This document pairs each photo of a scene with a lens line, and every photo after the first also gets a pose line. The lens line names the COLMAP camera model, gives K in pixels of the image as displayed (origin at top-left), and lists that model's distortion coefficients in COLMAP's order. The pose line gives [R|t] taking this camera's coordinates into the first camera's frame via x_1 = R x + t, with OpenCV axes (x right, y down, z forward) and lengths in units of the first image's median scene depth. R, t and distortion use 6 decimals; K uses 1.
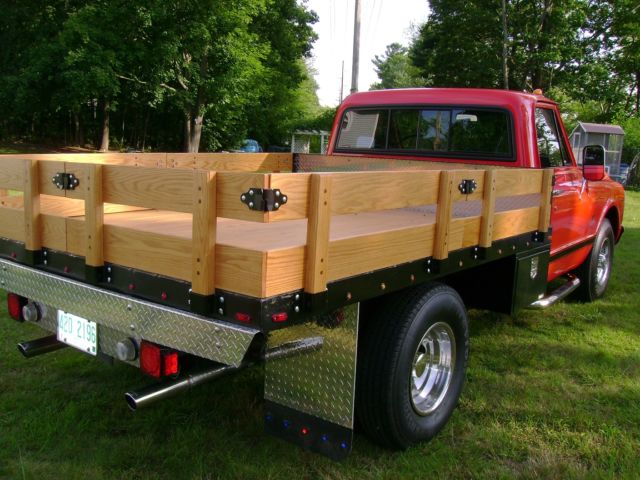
lens RADIAL K [[631.6, 0, 324.3], [0, 631.6, 241.4], [0, 0, 1]] dist [-0.162494, 0.125498]
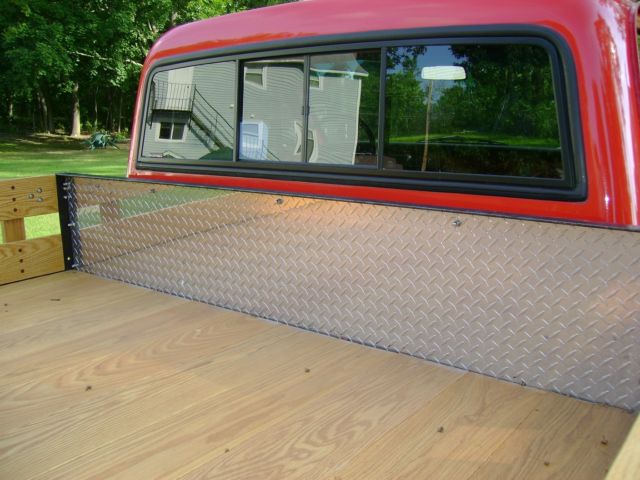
lens RADIAL K [[631.6, 0, 324.3], [0, 631.6, 241.4], [0, 0, 1]] dist [-0.162494, 0.125498]
pose [[0.999065, -0.041919, -0.010609, 0.026611], [0.042357, 0.998083, 0.045115, -0.018967], [0.008697, -0.045522, 0.998925, 0.101095]]
